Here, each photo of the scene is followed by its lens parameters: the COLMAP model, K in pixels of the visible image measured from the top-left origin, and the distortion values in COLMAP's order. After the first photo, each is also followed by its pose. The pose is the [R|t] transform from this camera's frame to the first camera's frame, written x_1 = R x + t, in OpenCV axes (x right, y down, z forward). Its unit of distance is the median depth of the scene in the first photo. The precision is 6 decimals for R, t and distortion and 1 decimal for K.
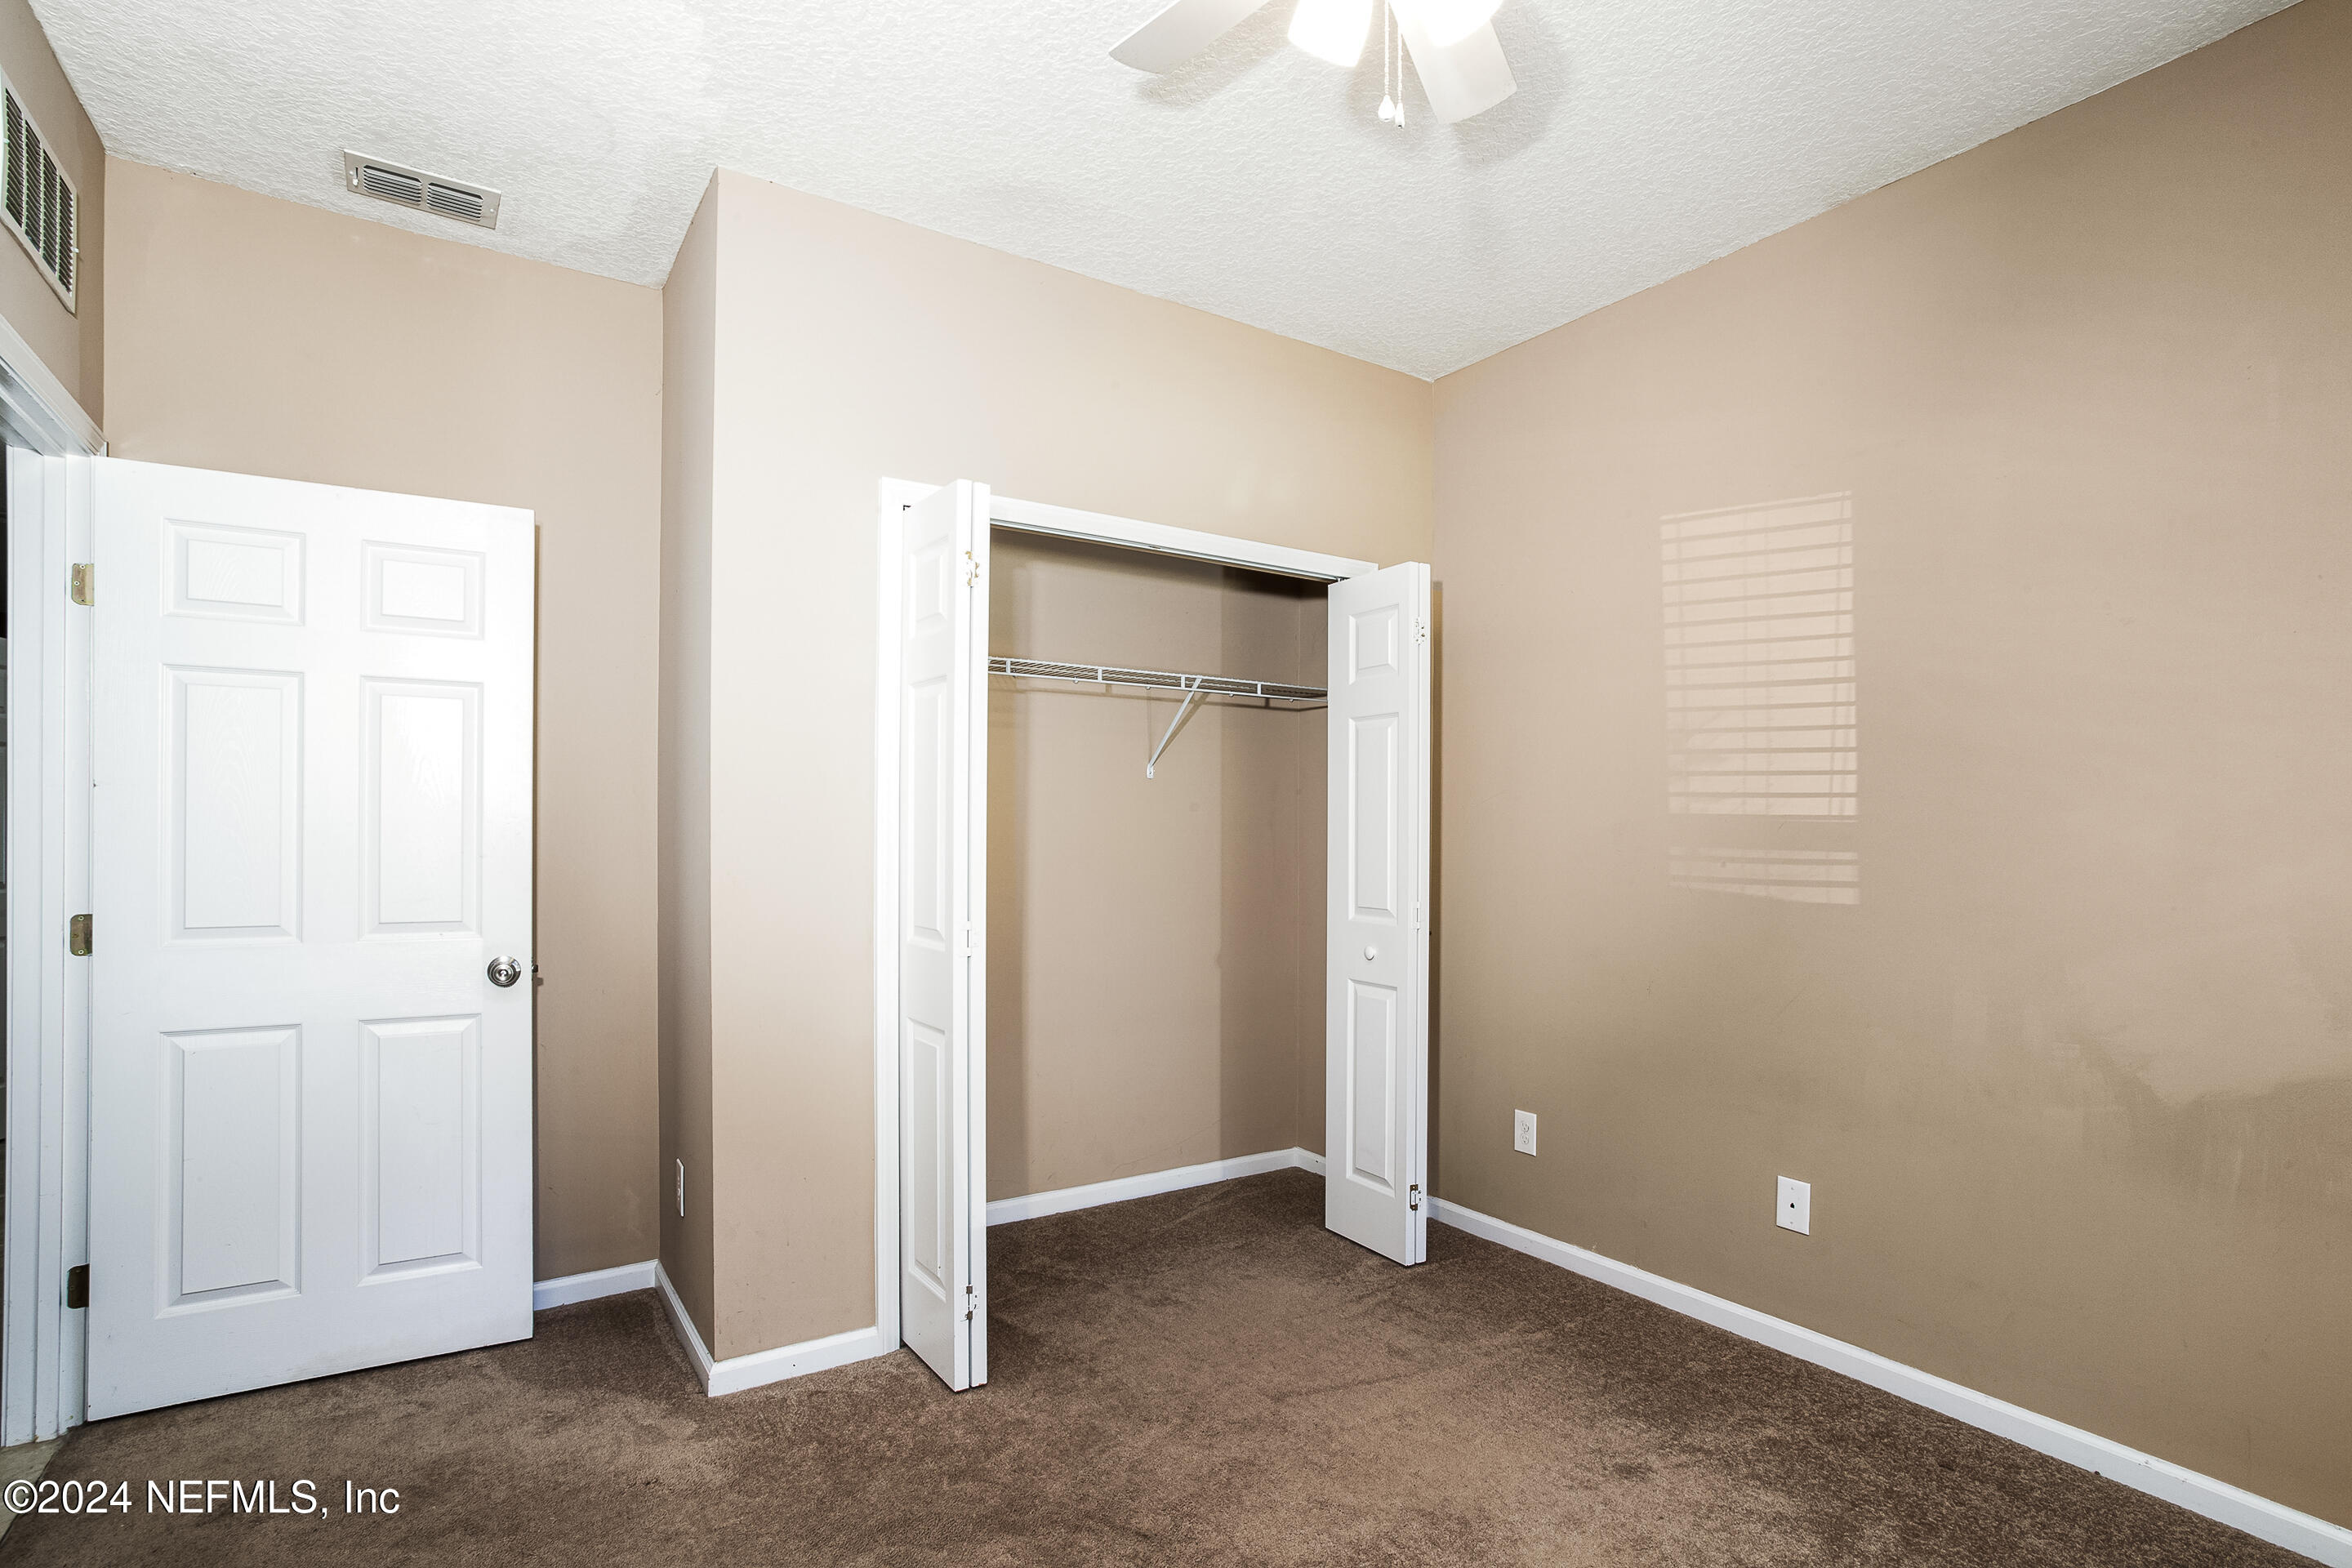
lens RADIAL K [[1144.9, 0, 1170.4], [0, 1144.9, 799.8], [0, 0, 1]] dist [-0.025957, 0.010488]
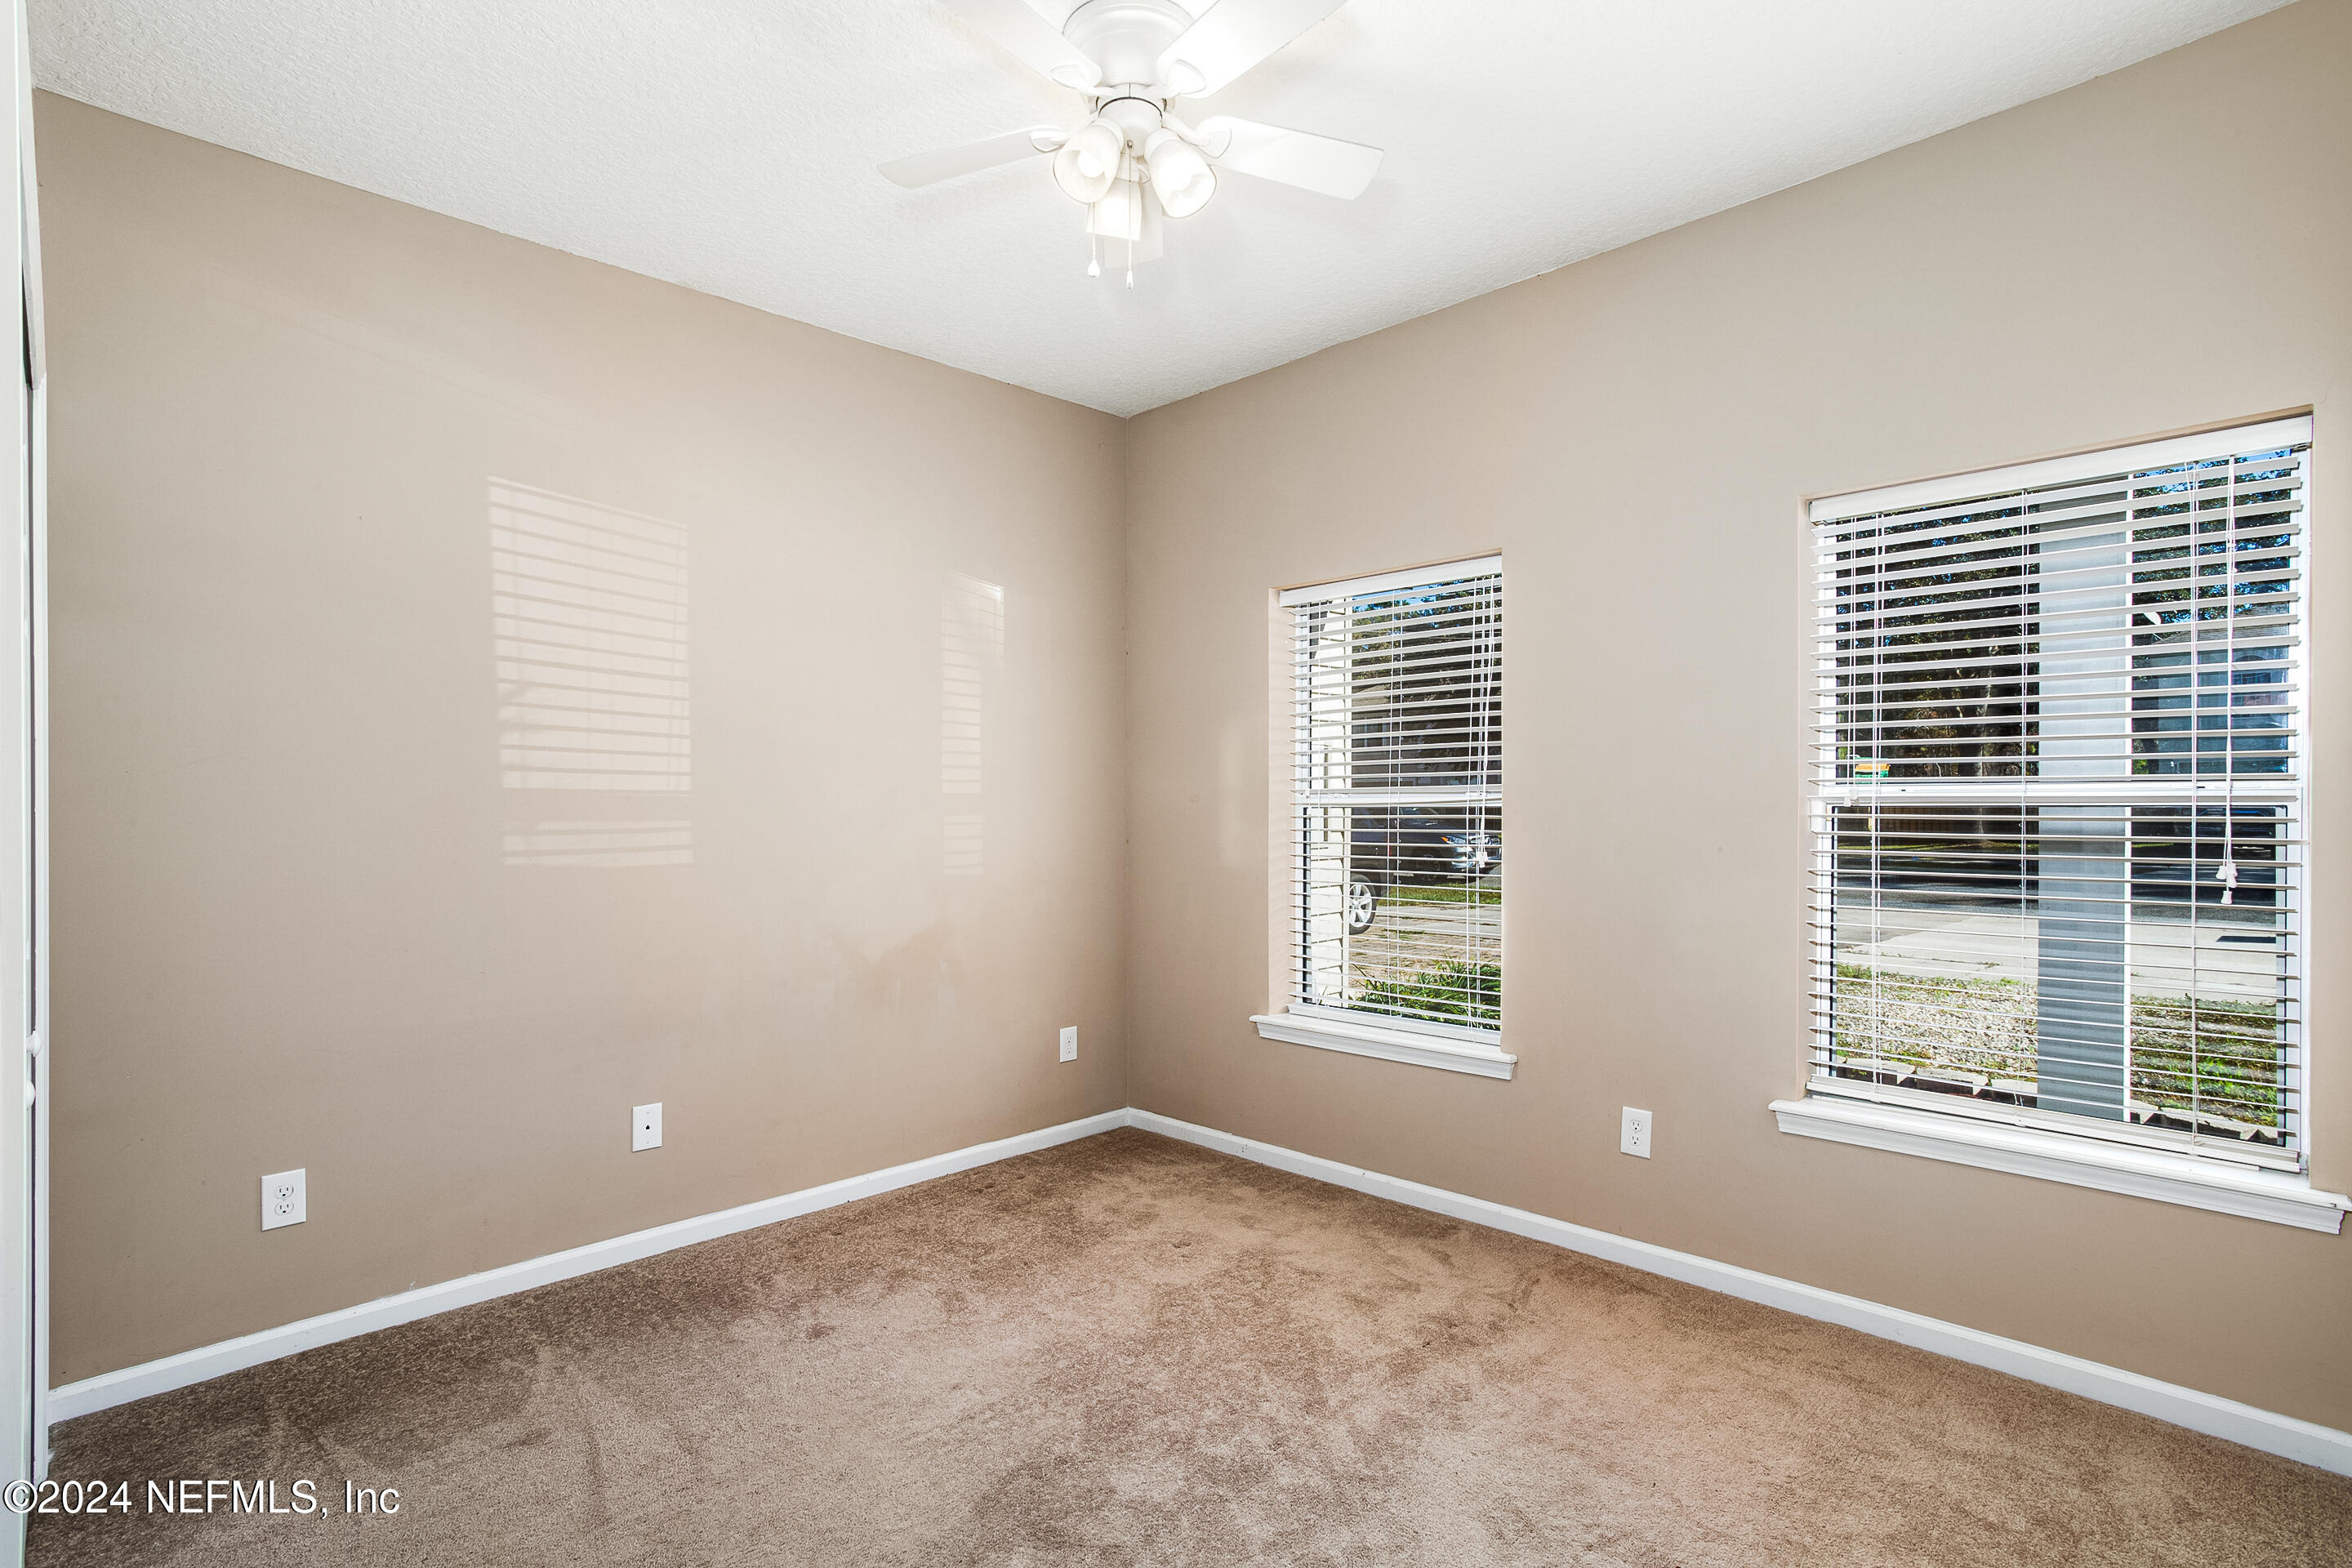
lens RADIAL K [[1144.9, 0, 1174.1], [0, 1144.9, 792.6], [0, 0, 1]] dist [-0.025957, 0.010488]
pose [[-0.192188, 0.001556, 0.981357, -0.702603], [-0.012766, 0.999910, -0.004085, 0.014045], [-0.981275, -0.013314, -0.192151, 0.710337]]
